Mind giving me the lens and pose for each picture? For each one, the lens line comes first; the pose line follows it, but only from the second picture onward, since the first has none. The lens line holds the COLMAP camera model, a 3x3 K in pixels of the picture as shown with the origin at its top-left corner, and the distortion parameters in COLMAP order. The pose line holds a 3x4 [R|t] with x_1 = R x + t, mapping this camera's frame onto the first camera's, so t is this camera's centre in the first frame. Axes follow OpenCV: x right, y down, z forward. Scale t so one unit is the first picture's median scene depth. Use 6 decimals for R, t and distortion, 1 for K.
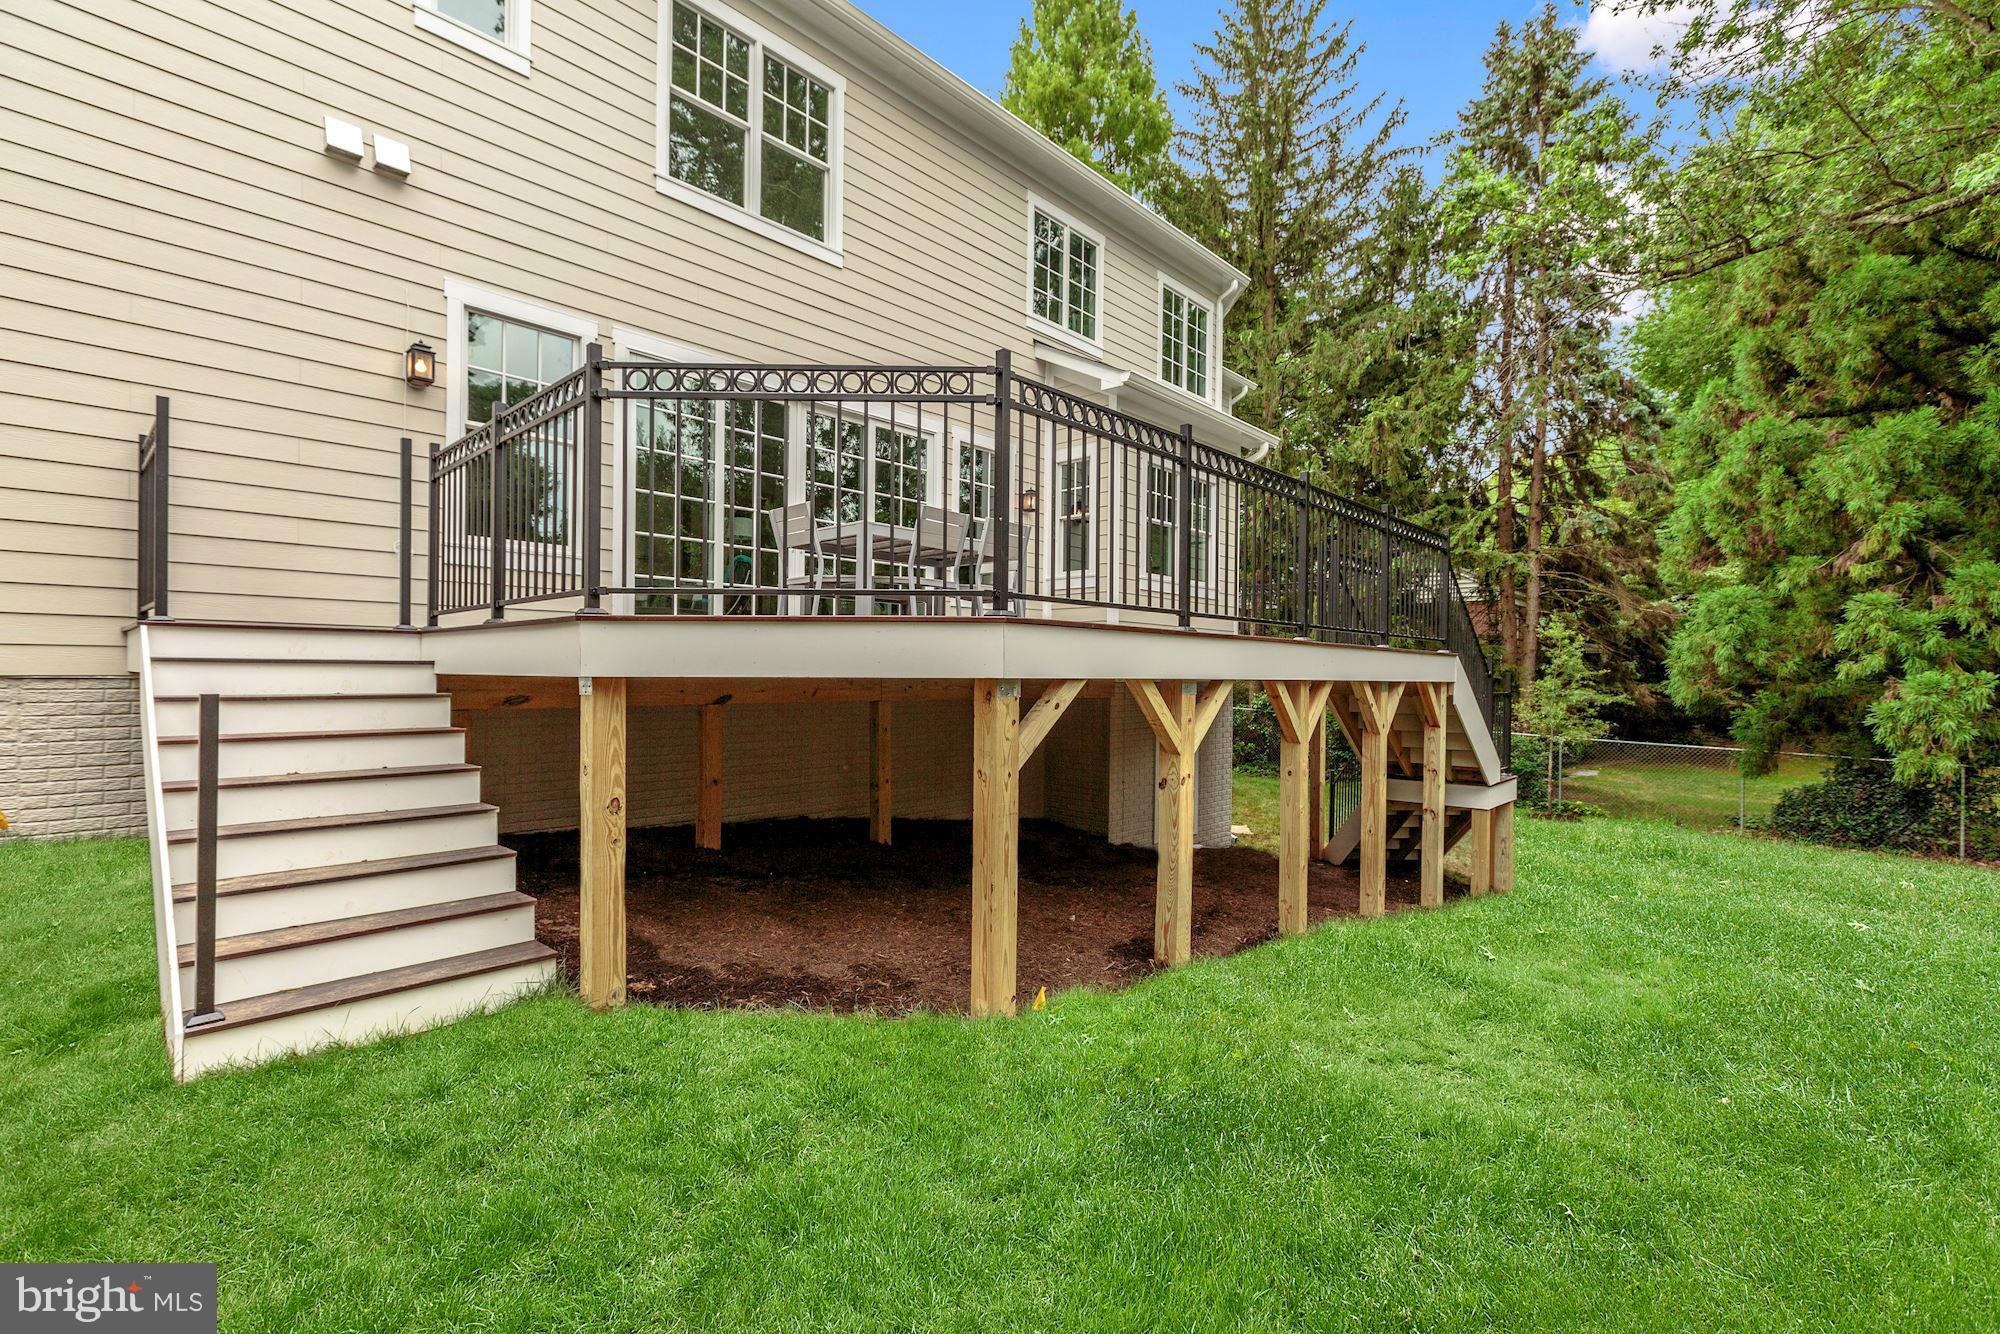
lens RADIAL K [[880.2, 0, 997.1], [0, 880.2, 666.2], [0, 0, 1]] dist [-0.003776, -0.000618]
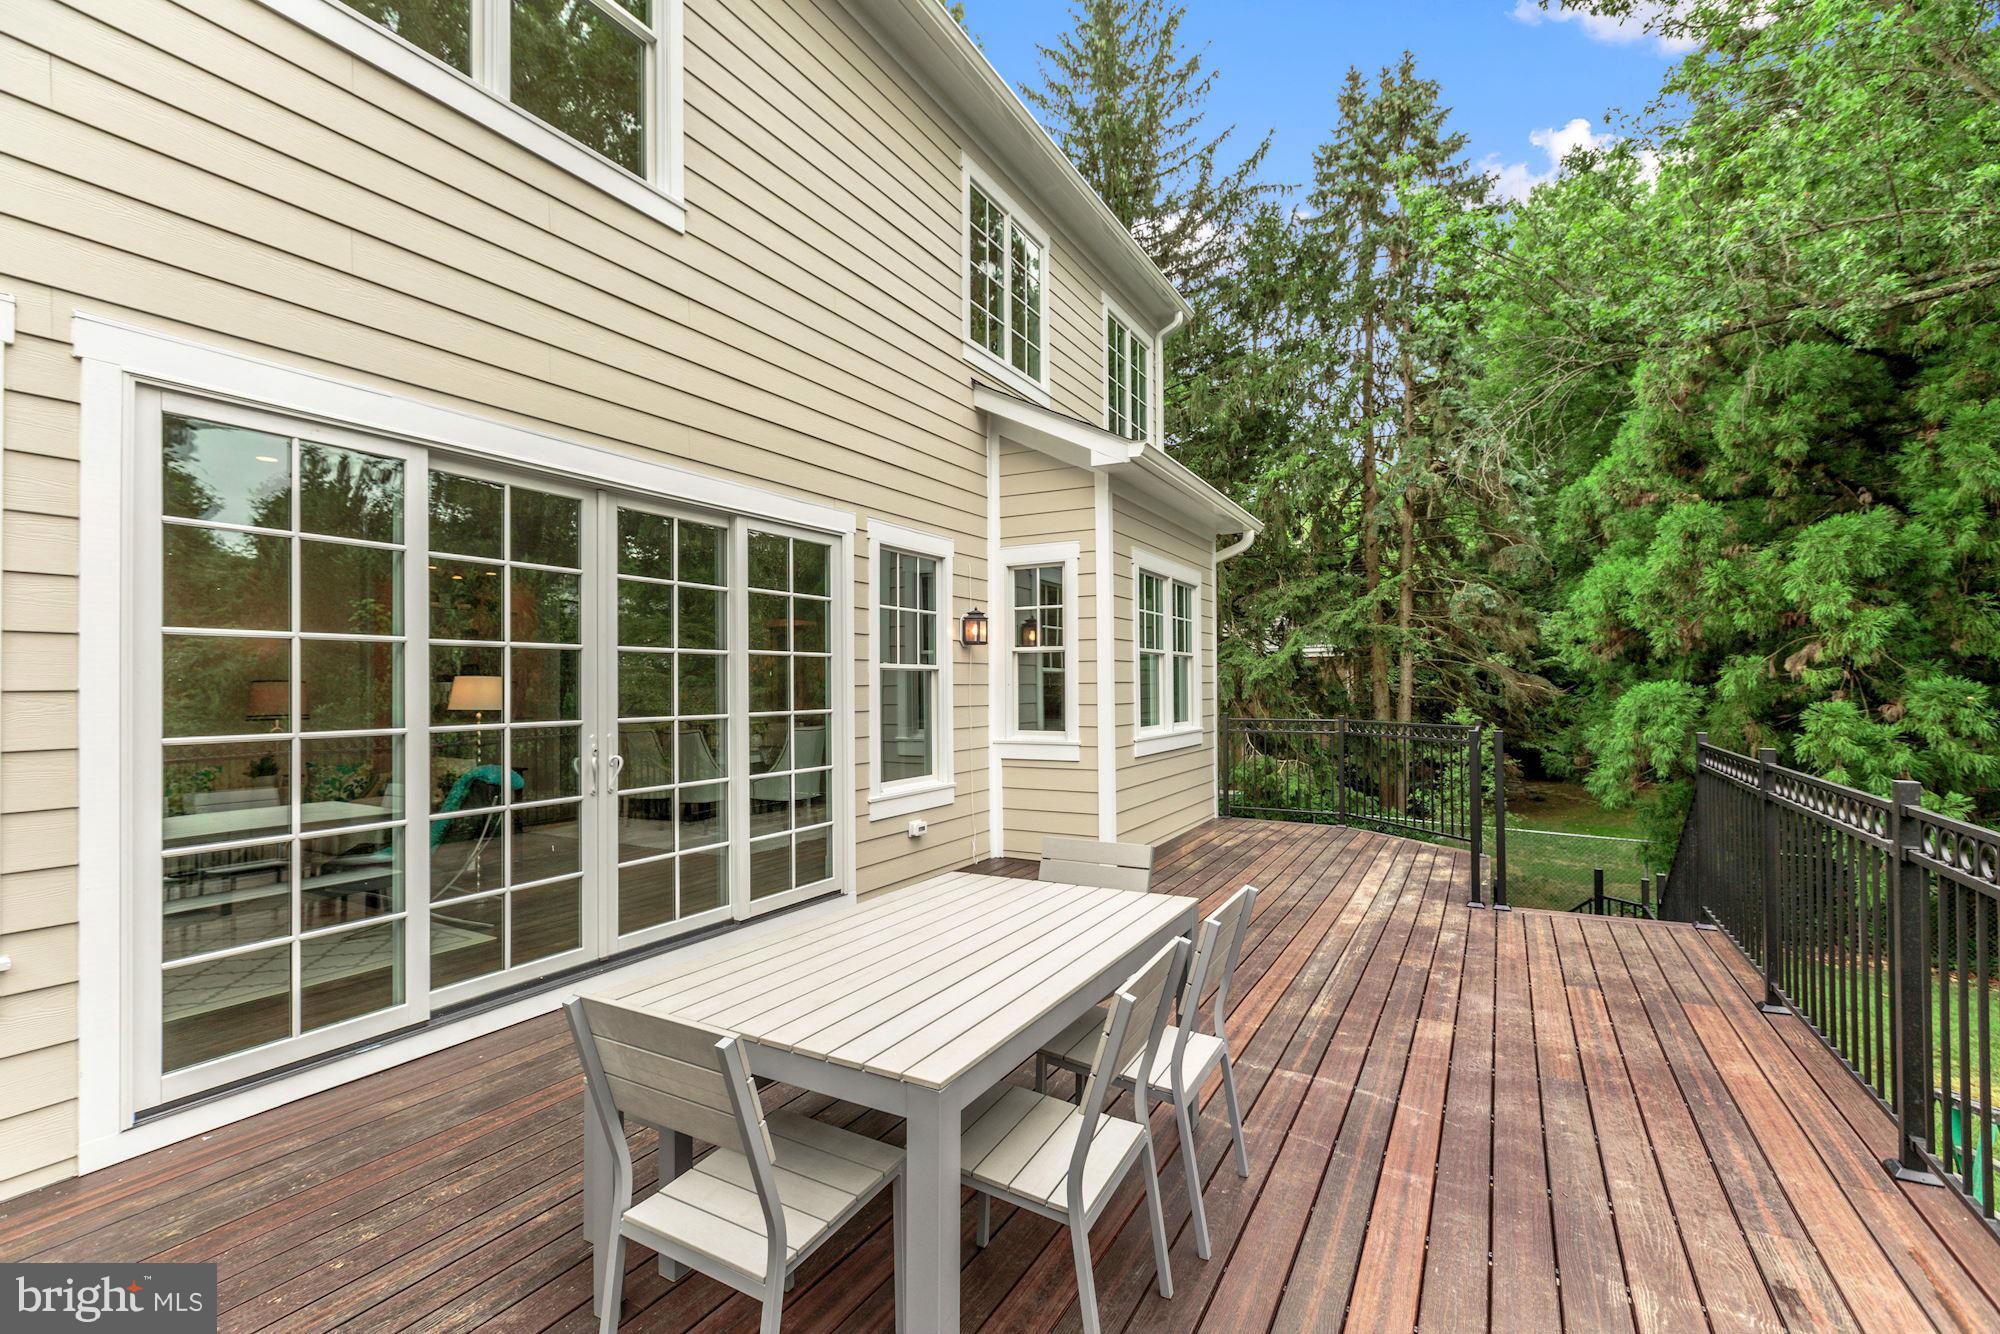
lens RADIAL K [[880.2, 0, 1000.6], [0, 880.2, 675.6], [0, 0, 1]] dist [-0.003776, -0.000618]
pose [[0.971410, -0.015955, 0.236872, -0.083064], [0.017508, 0.999837, -0.004453, -0.125923], [-0.236762, 0.008473, 0.971531, 0.307762]]
